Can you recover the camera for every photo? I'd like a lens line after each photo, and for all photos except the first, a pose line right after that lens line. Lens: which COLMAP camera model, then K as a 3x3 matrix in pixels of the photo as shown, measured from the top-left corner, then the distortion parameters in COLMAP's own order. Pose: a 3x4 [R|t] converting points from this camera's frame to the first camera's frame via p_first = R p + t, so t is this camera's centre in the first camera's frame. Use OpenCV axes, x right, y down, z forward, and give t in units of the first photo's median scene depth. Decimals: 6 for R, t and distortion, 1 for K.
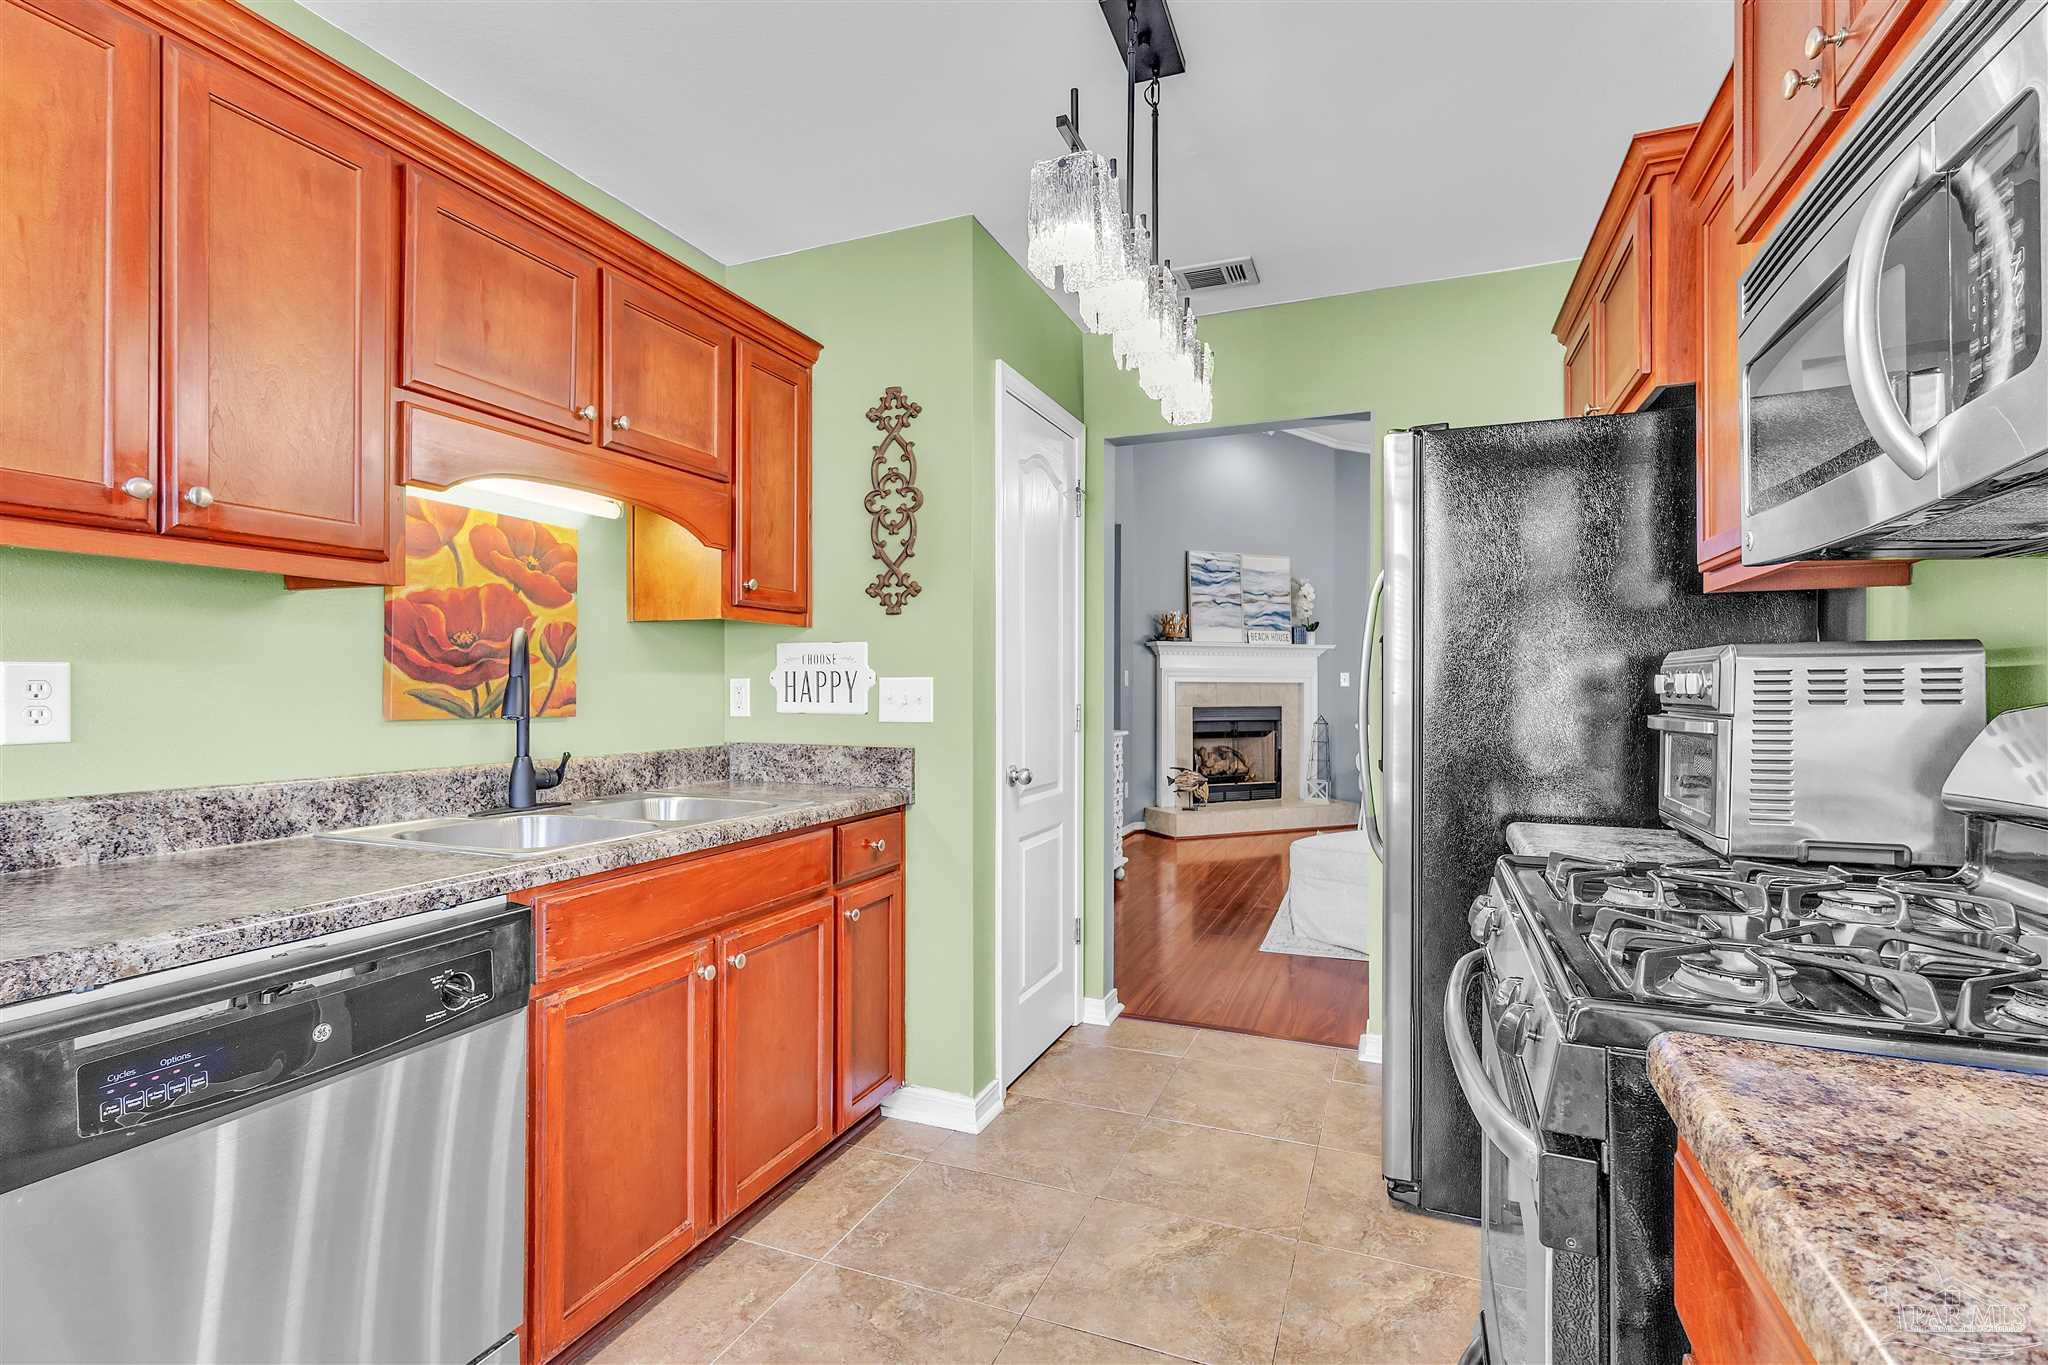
lens RADIAL K [[965.7, 0, 1018.4], [0, 965.7, 703.5], [0, 0, 1]] dist [0.001302, 0.000556]
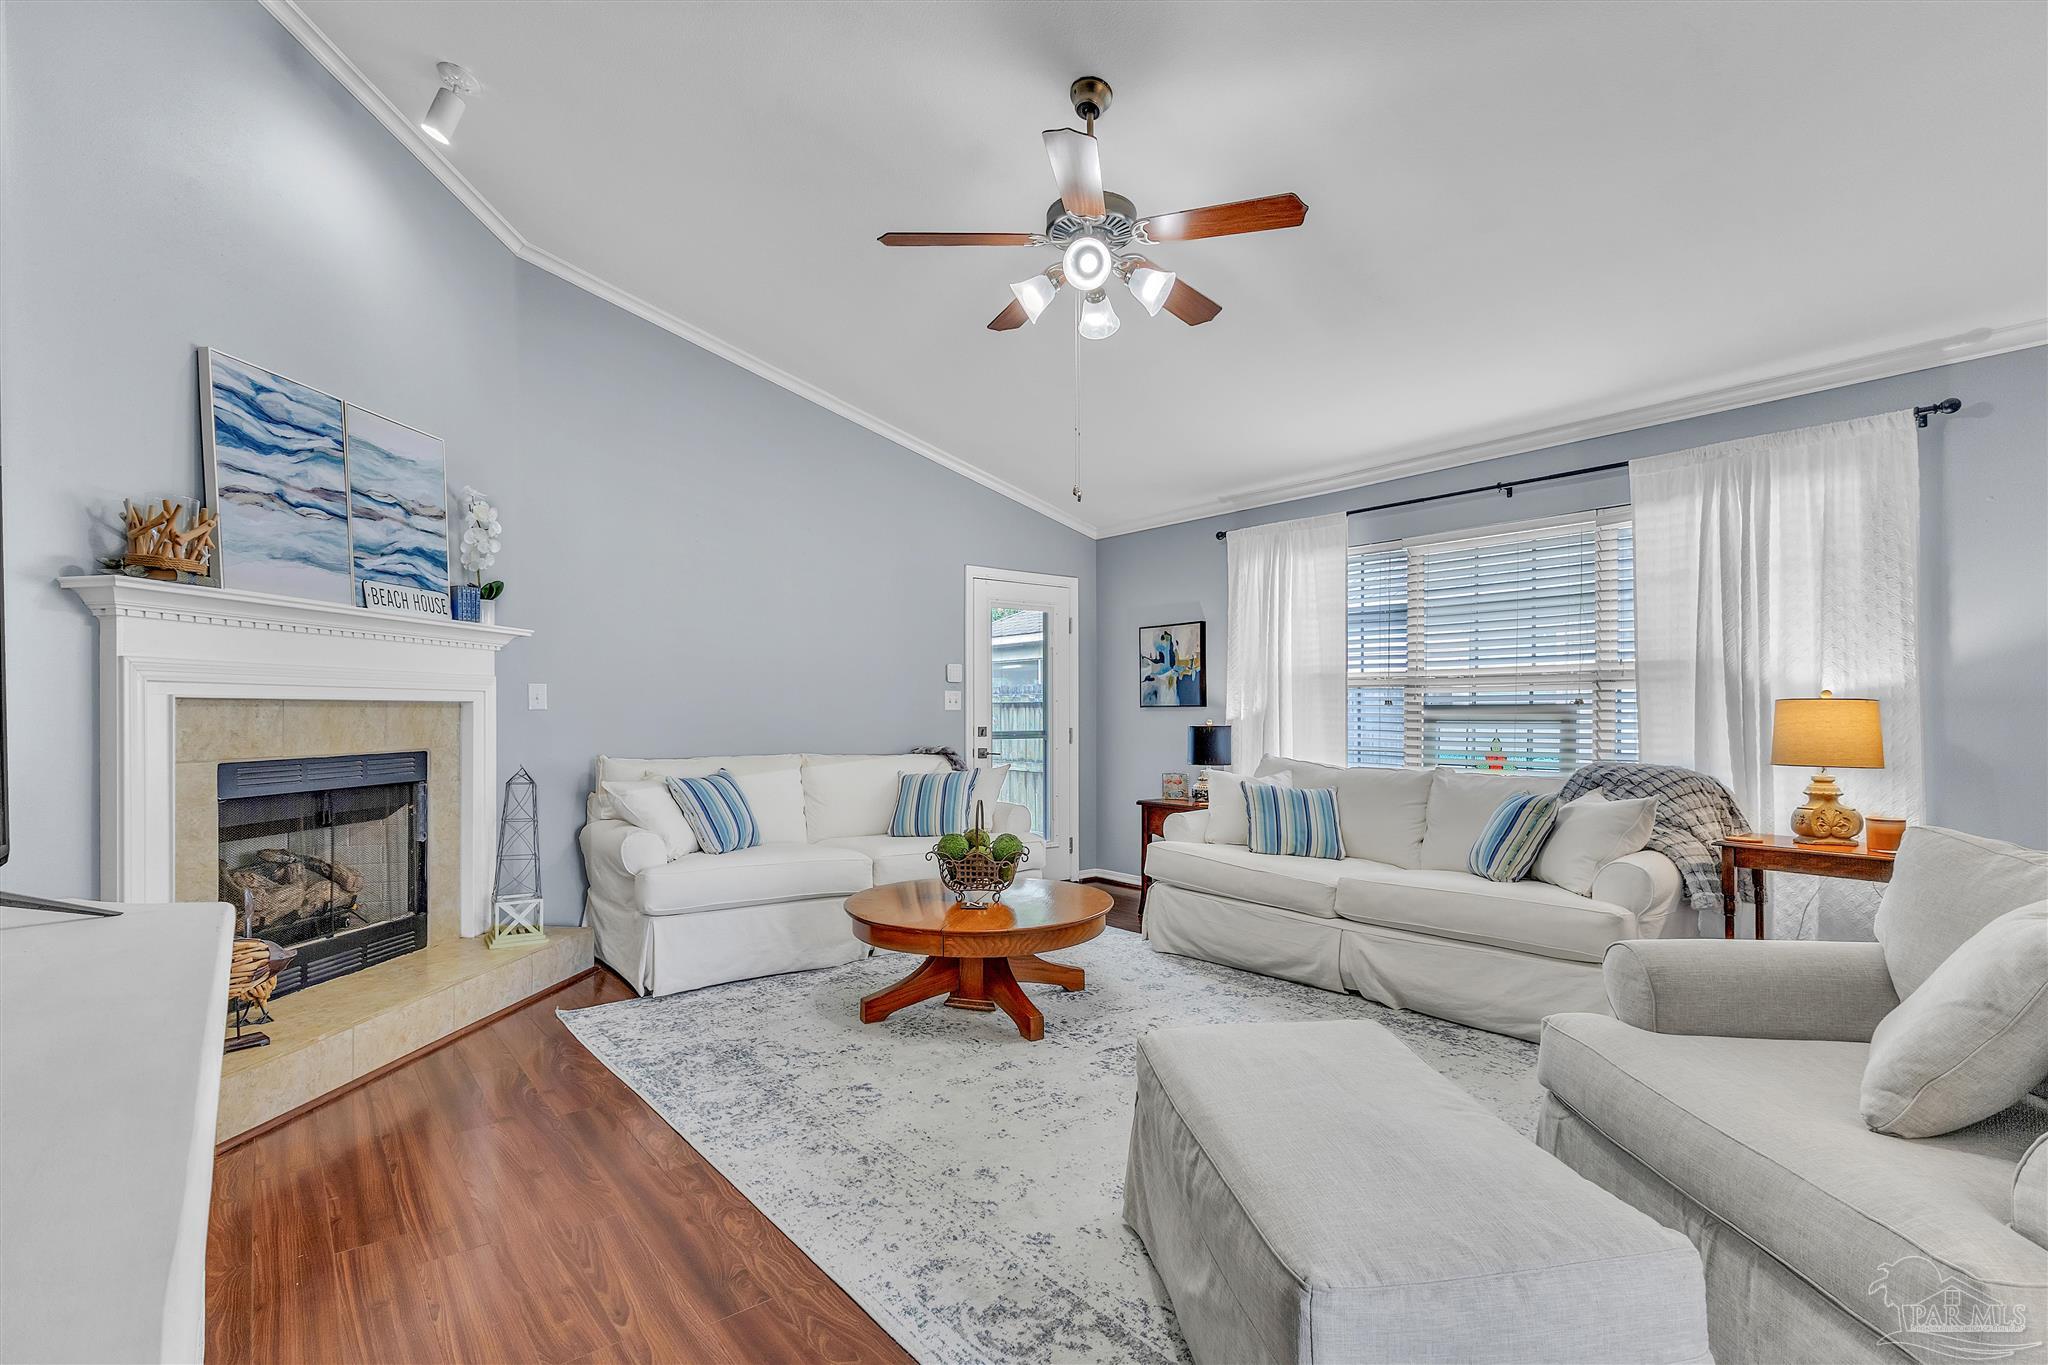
lens RADIAL K [[976.6, 0, 1025.4], [0, 976.6, 716.2], [0, 0, 1]] dist [0.014004, 0.000274]
pose [[0.488623, -0.005170, 0.872480, -0.008648], [0.014921, 0.999886, -0.002431, -0.025981], [-0.872367, 0.014206, 0.488644, 1.487660]]
